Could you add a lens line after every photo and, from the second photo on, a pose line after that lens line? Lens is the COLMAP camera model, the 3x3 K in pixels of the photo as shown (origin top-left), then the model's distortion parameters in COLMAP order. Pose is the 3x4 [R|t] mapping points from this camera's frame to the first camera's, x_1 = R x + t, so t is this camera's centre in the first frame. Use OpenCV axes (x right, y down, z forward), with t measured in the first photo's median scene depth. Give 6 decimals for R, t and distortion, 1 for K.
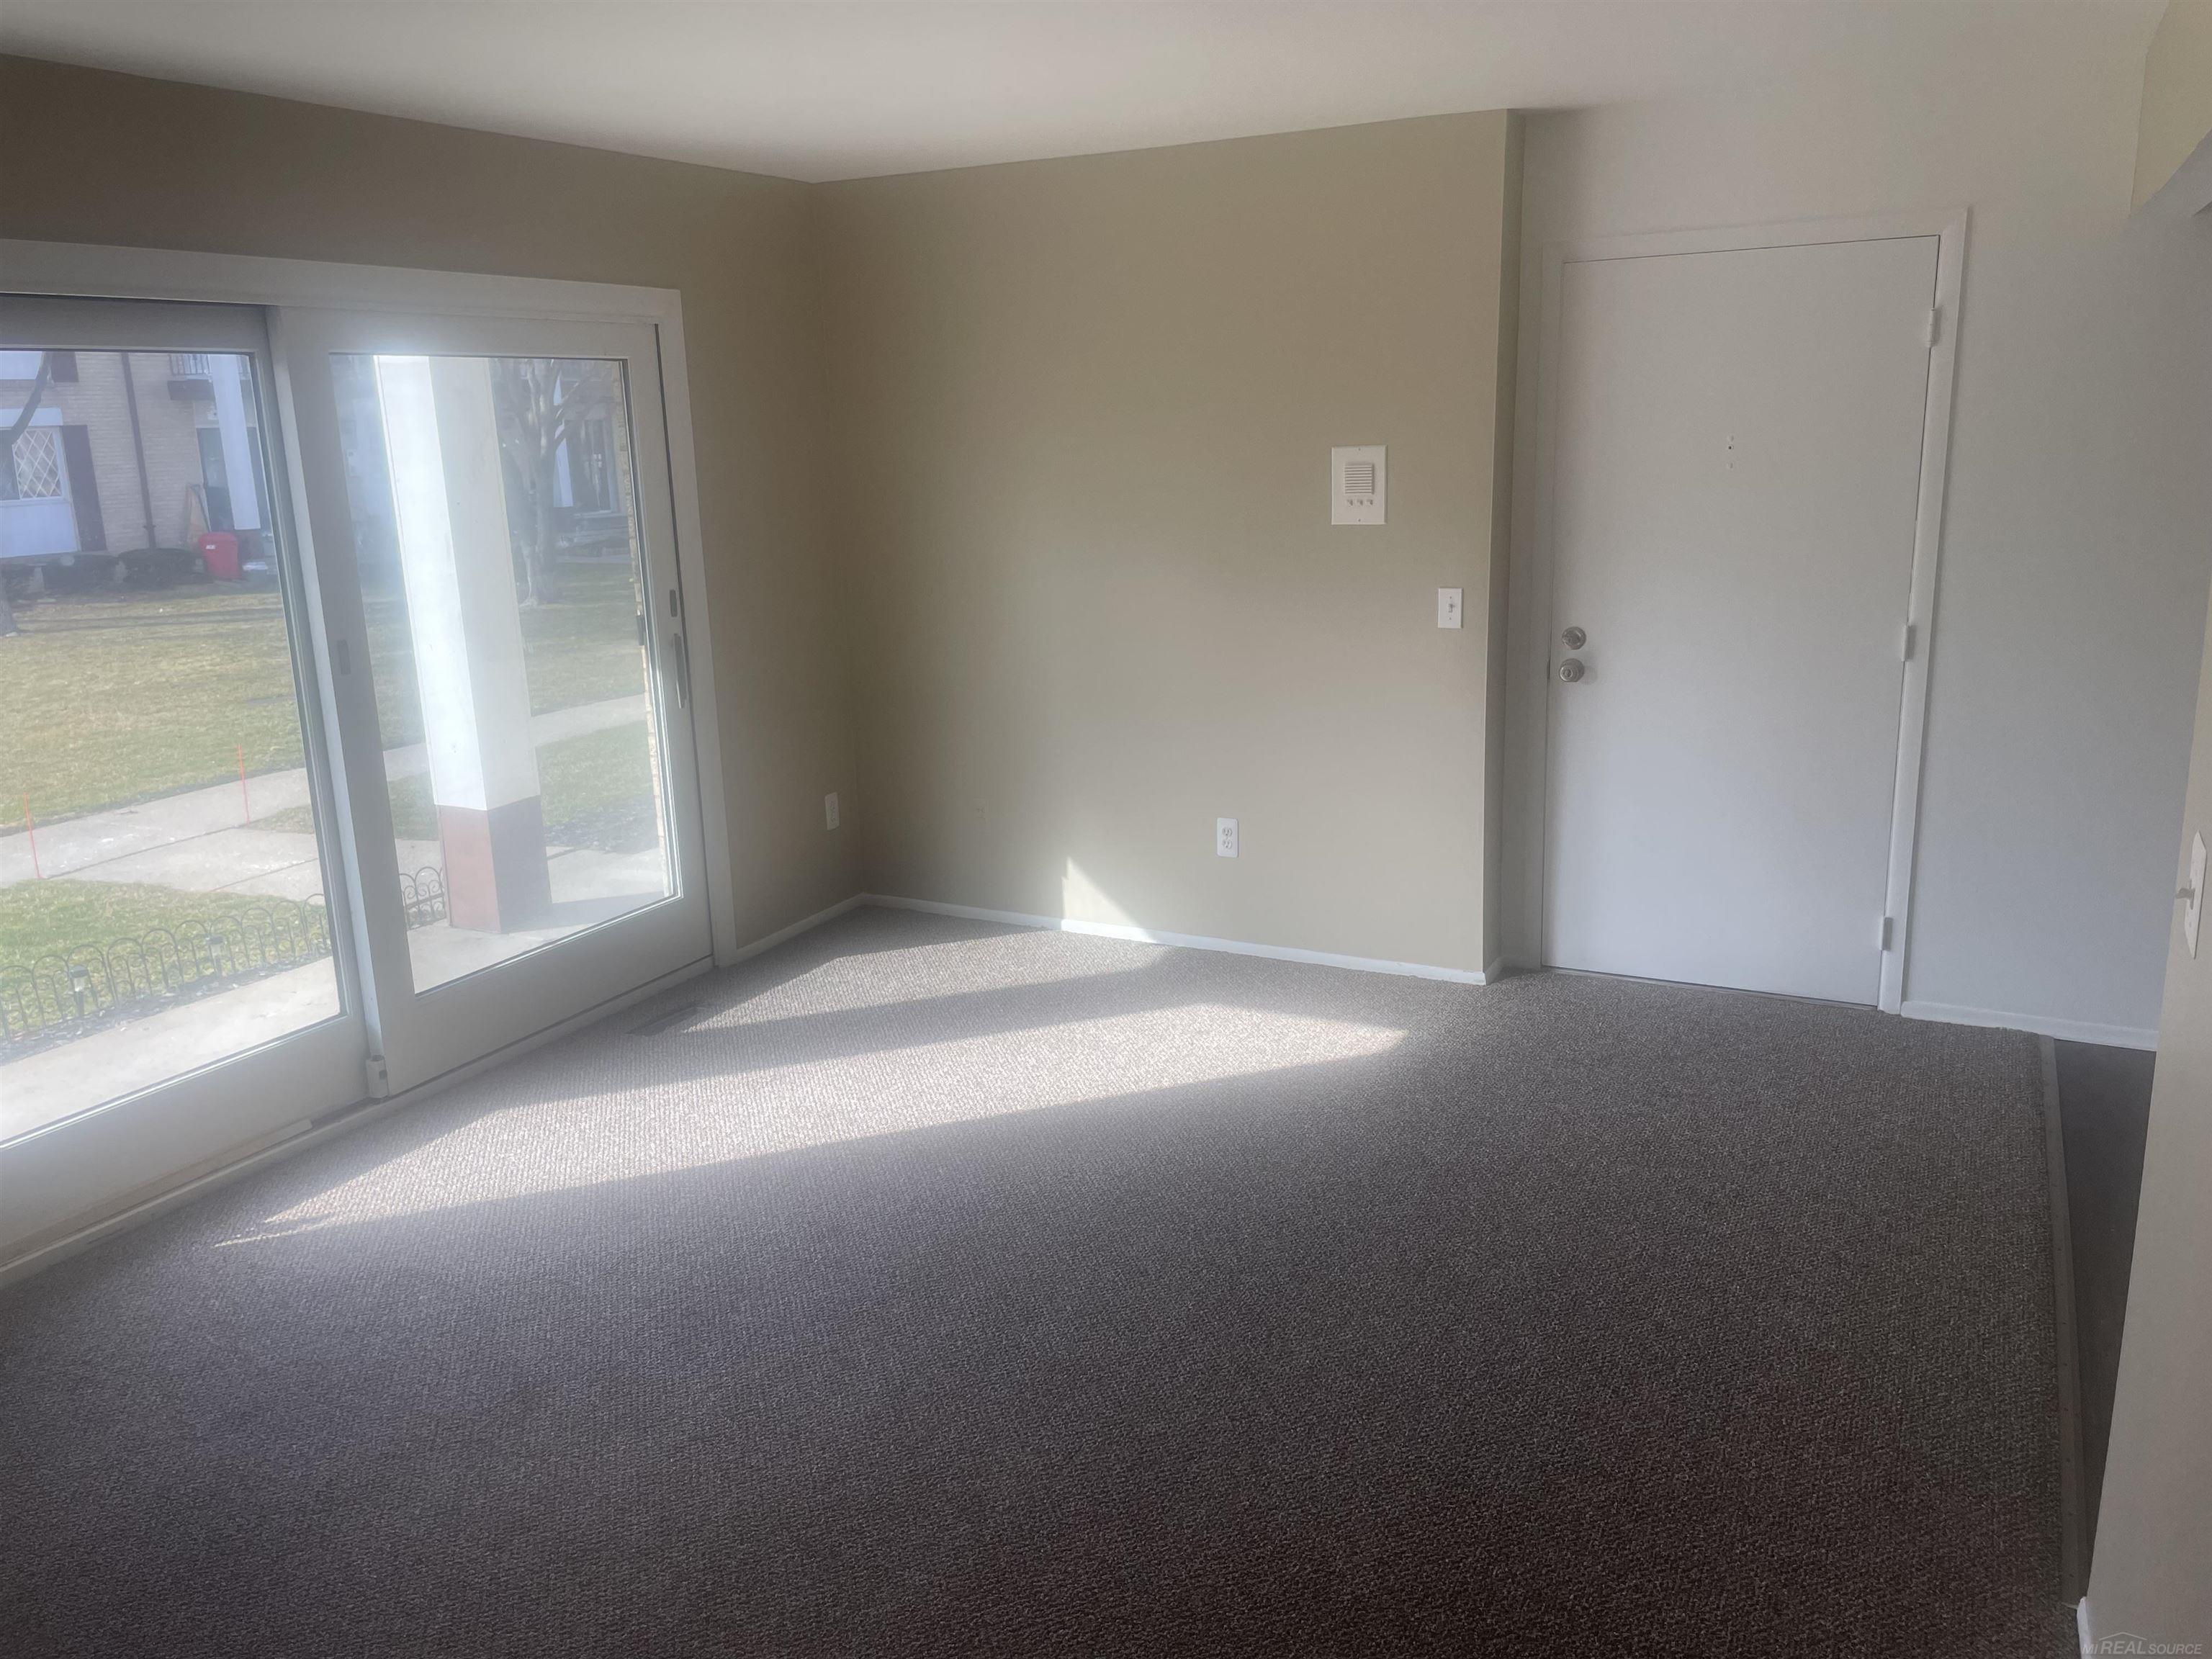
lens RADIAL K [[1681.4, 0, 1106.0], [0, 1681.4, 829.5], [0, 0, 1]] dist [0.031657, 0.000301]
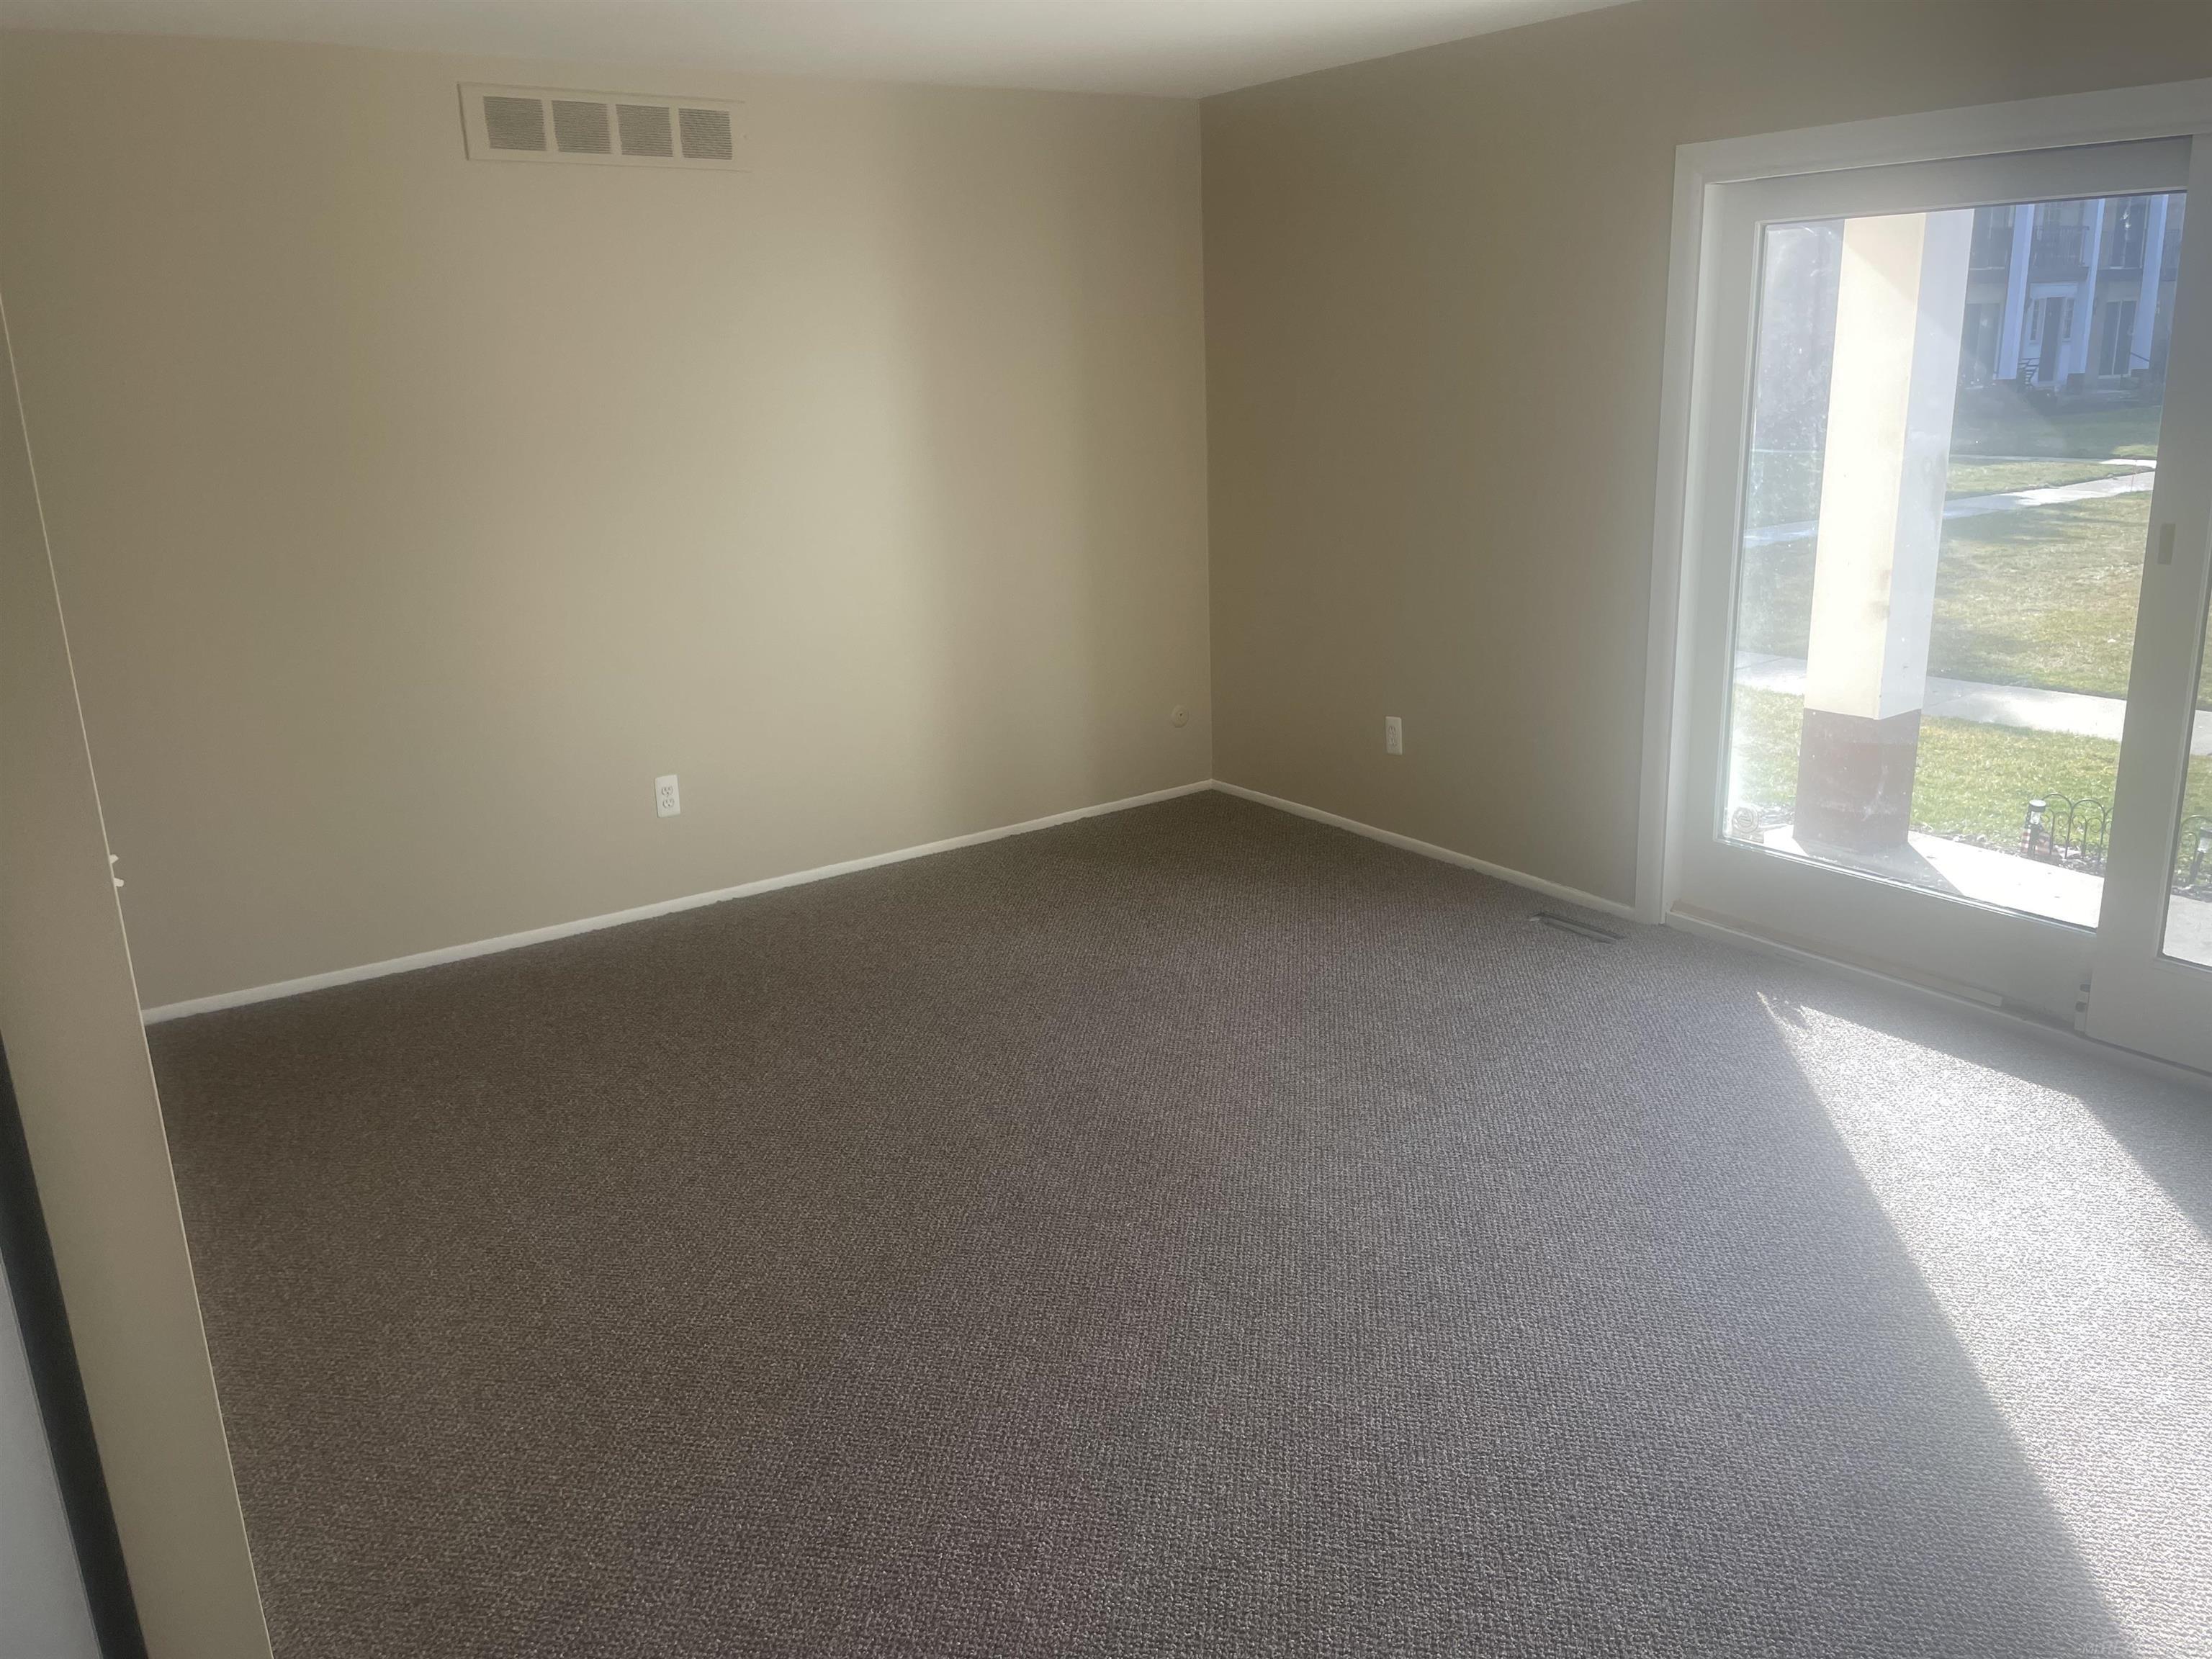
lens RADIAL K [[1681.4, 0, 1106.0], [0, 1681.4, 829.5], [0, 0, 1]] dist [0.031657, 0.000301]
pose [[-0.456091, 0.290277, -0.841261, 0.491367], [-0.175014, 0.897591, 0.404598, -0.194620], [0.872554, 0.331766, -0.358581, 0.766212]]
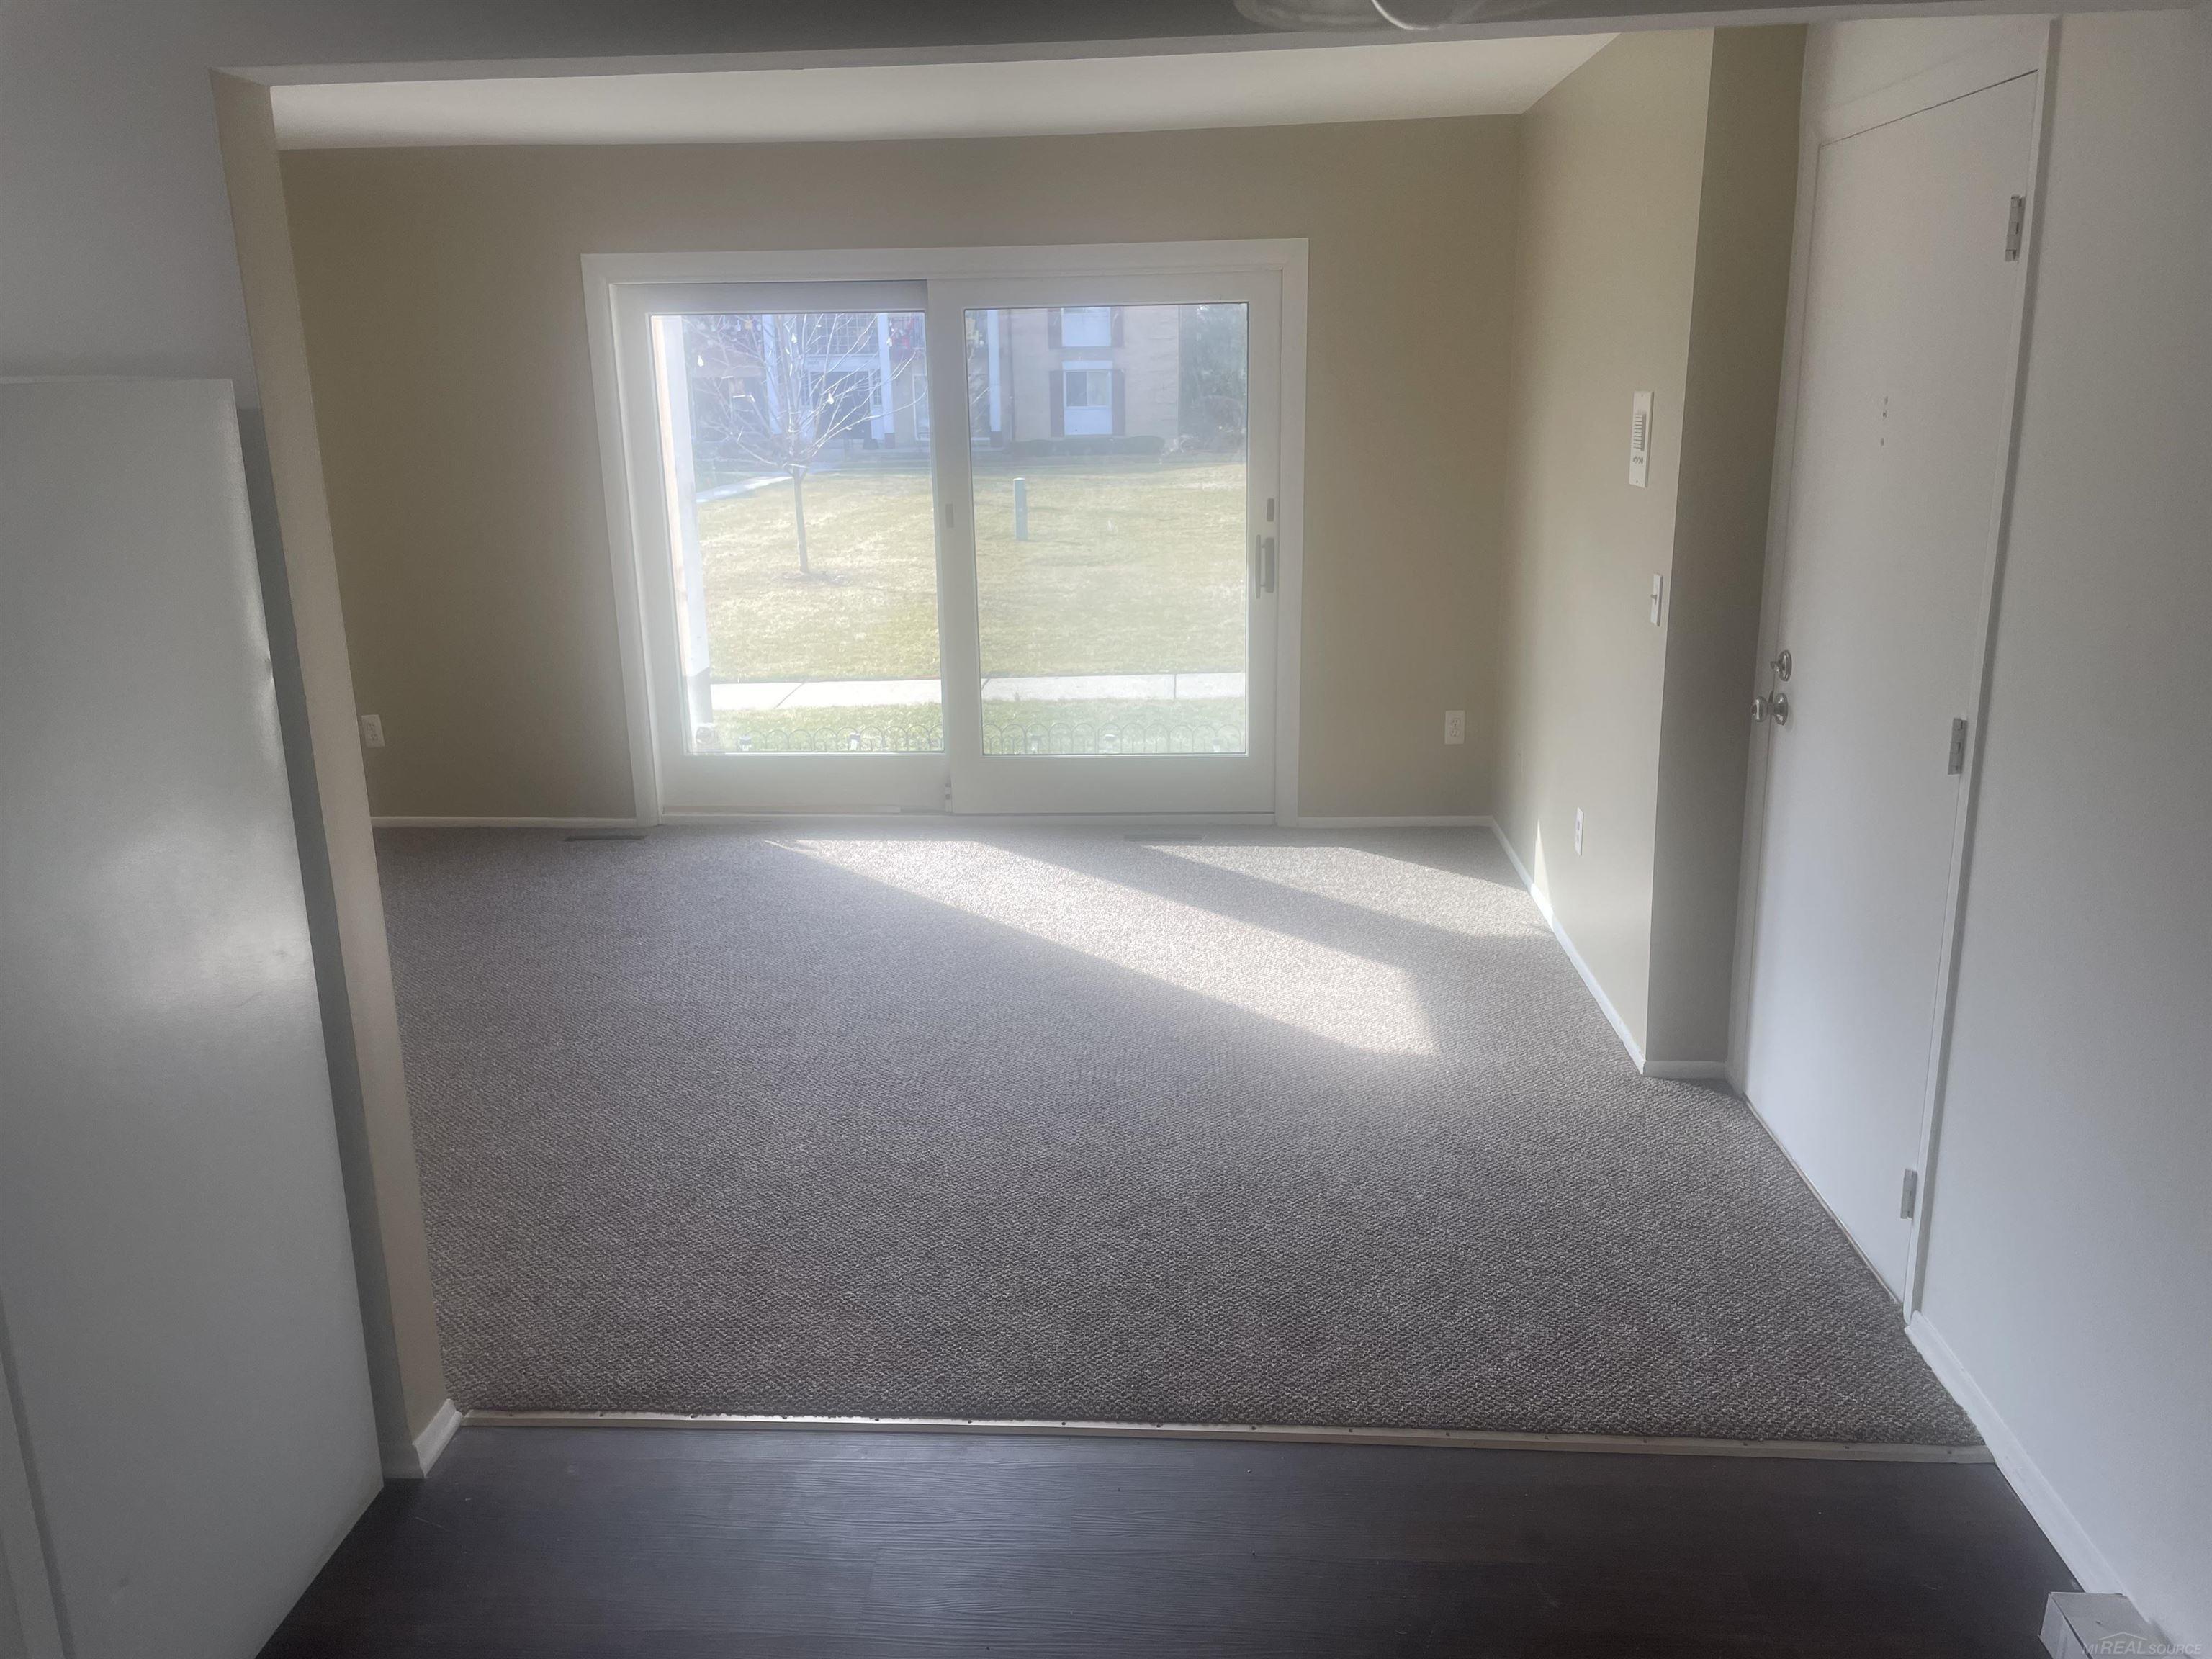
lens RADIAL K [[1648.4, 0, 1106.0], [0, 1648.4, 829.5], [0, 0, 1]] dist [0.099518, -0.000515]
pose [[0.405007, 0.263198, -0.875612, 0.839710], [-0.216415, 0.958053, 0.187878, -0.121485], [0.888332, 0.113403, 0.444979, 0.433236]]
